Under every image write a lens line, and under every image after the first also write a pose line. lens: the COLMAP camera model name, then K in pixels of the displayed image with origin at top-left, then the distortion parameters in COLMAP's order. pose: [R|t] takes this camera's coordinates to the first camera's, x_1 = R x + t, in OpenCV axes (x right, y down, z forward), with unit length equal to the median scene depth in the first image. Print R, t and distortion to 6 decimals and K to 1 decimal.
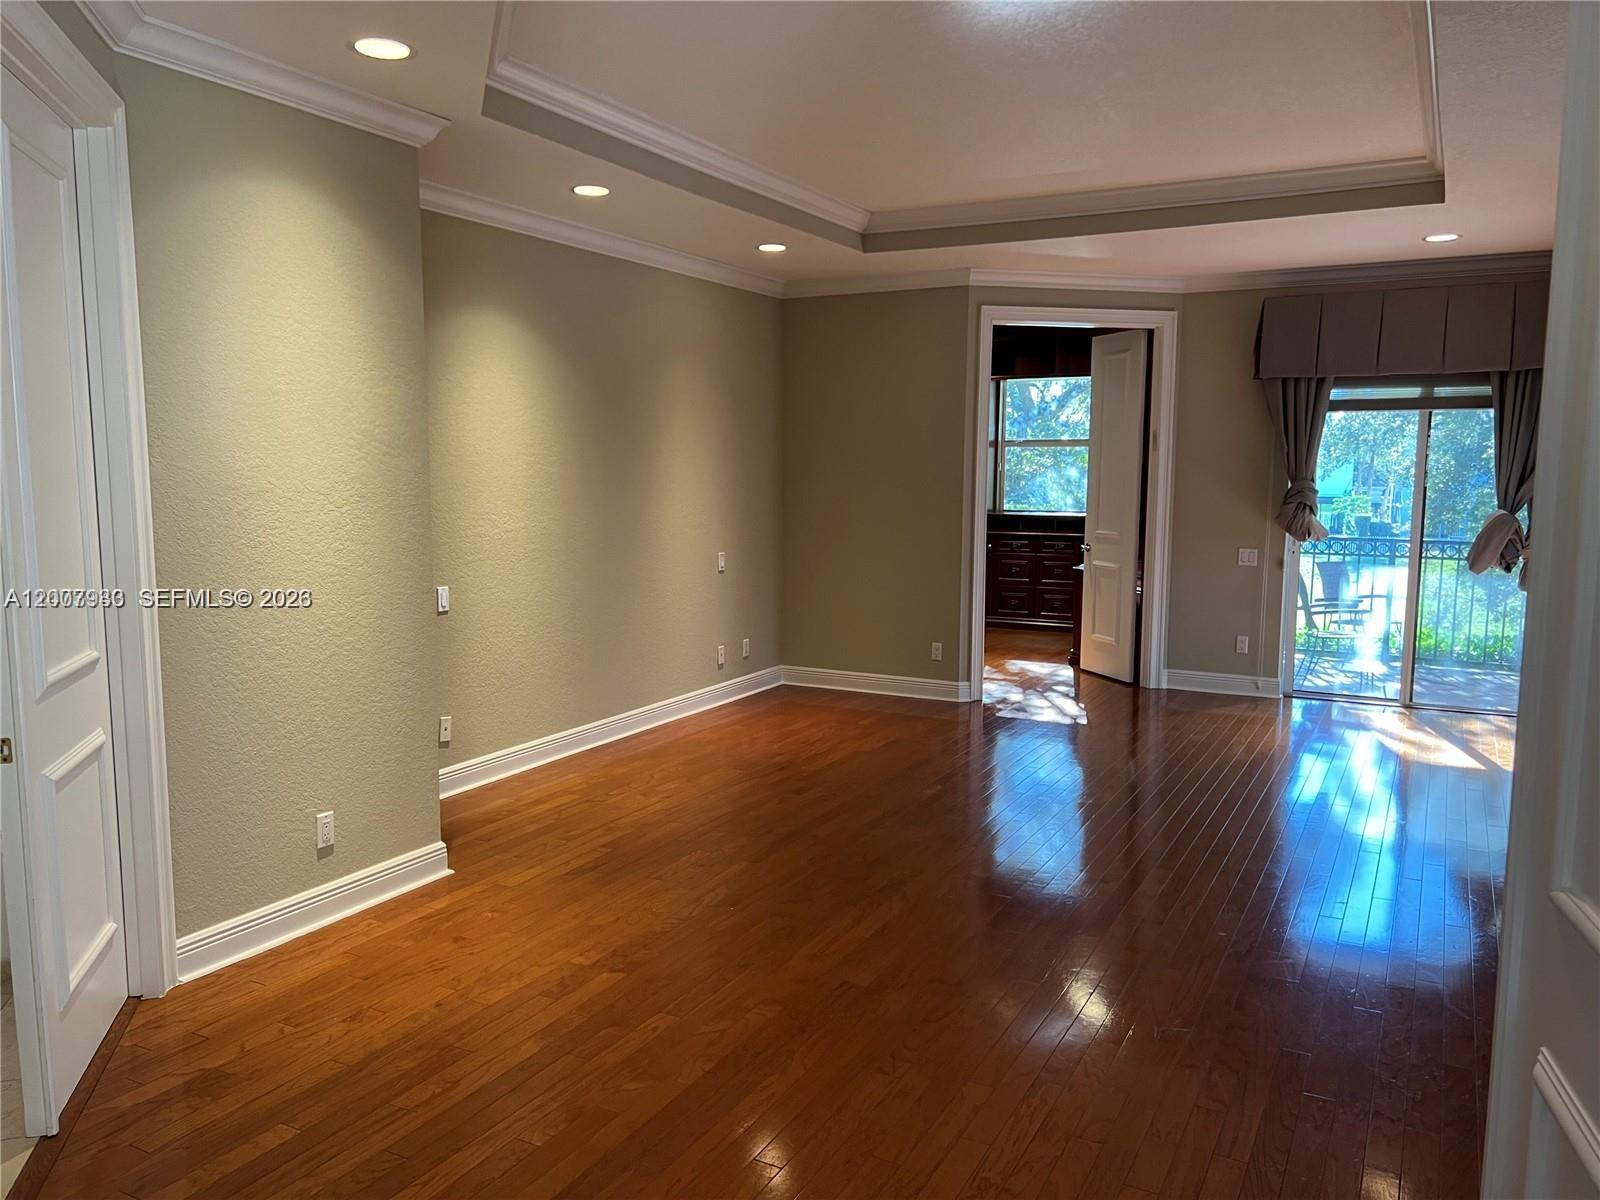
lens RADIAL K [[1202.9, 0, 799.0], [0, 1202.9, 601.2], [0, 0, 1]] dist [0.009412, -0.000870]
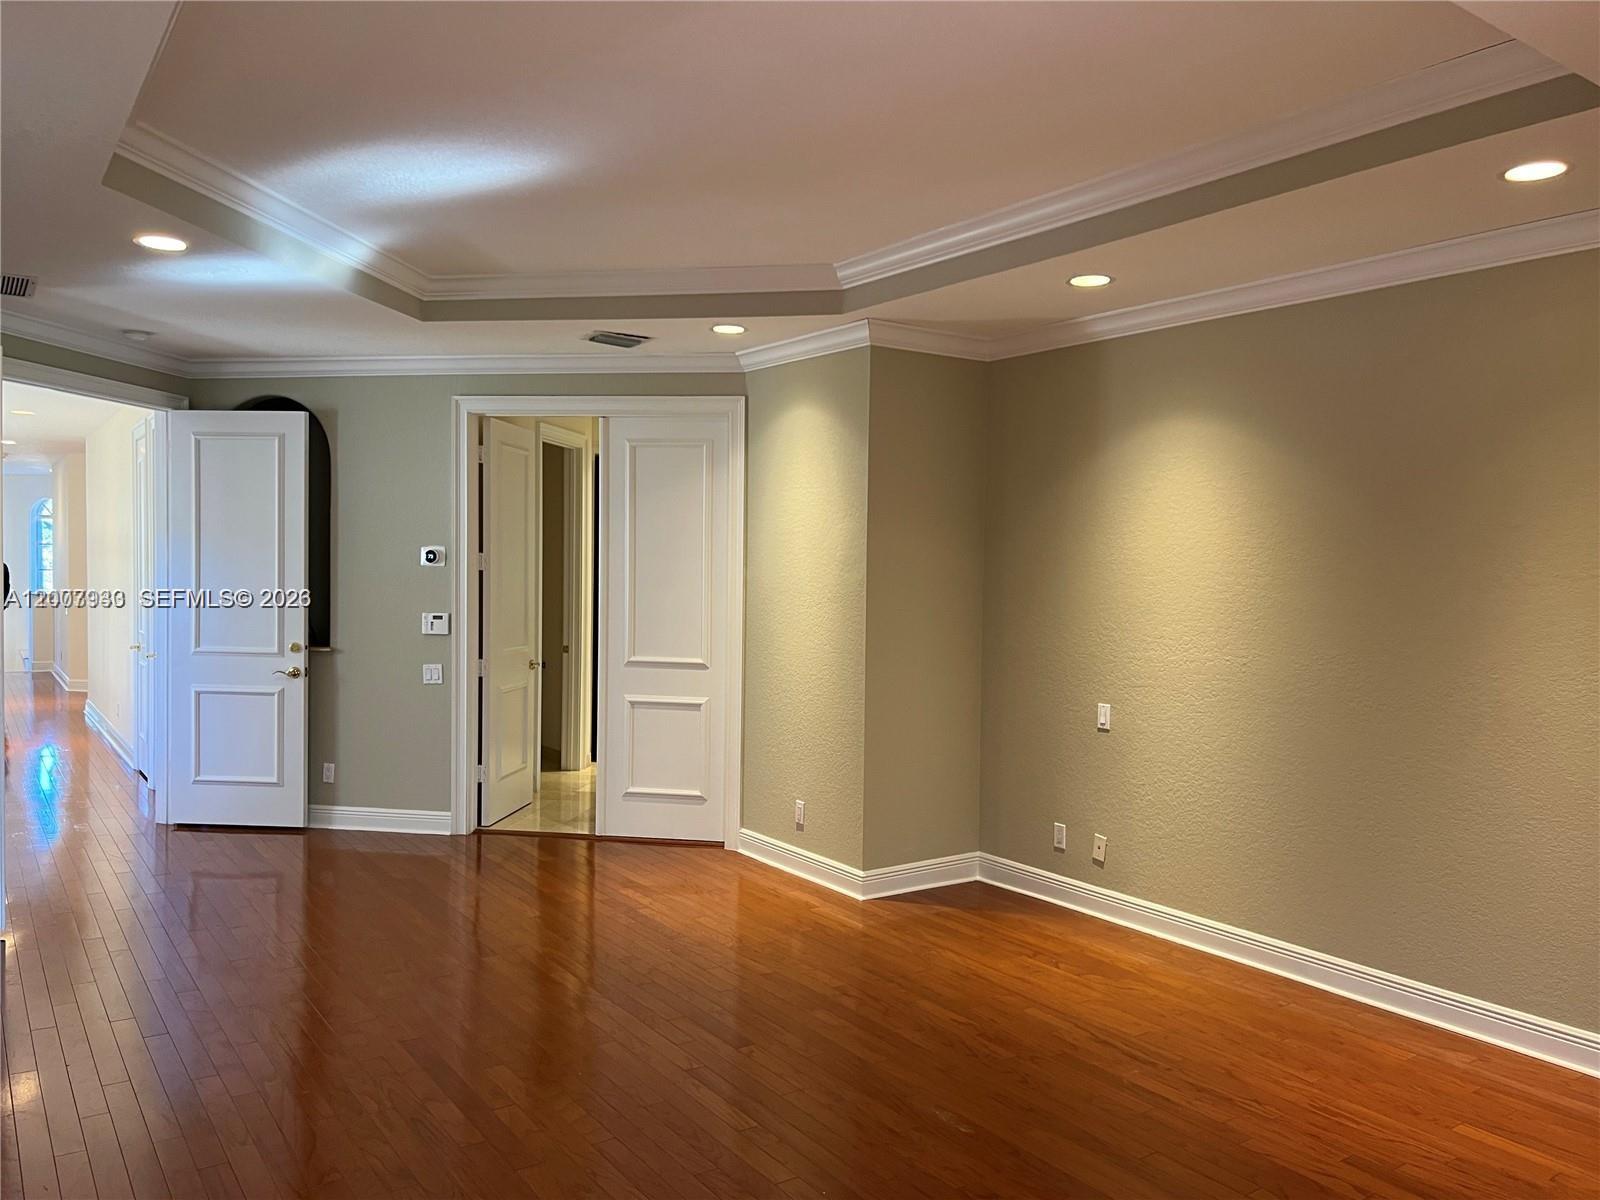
lens RADIAL K [[1202.9, 0, 799.4], [0, 1202.9, 599.8], [0, 0, 1]] dist [0.009412, -0.000870]
pose [[-0.453199, 0.018525, -0.891217, 0.701400], [-0.121649, 0.989145, 0.082422, -0.147803], [0.883070, 0.145769, -0.446026, 1.199448]]
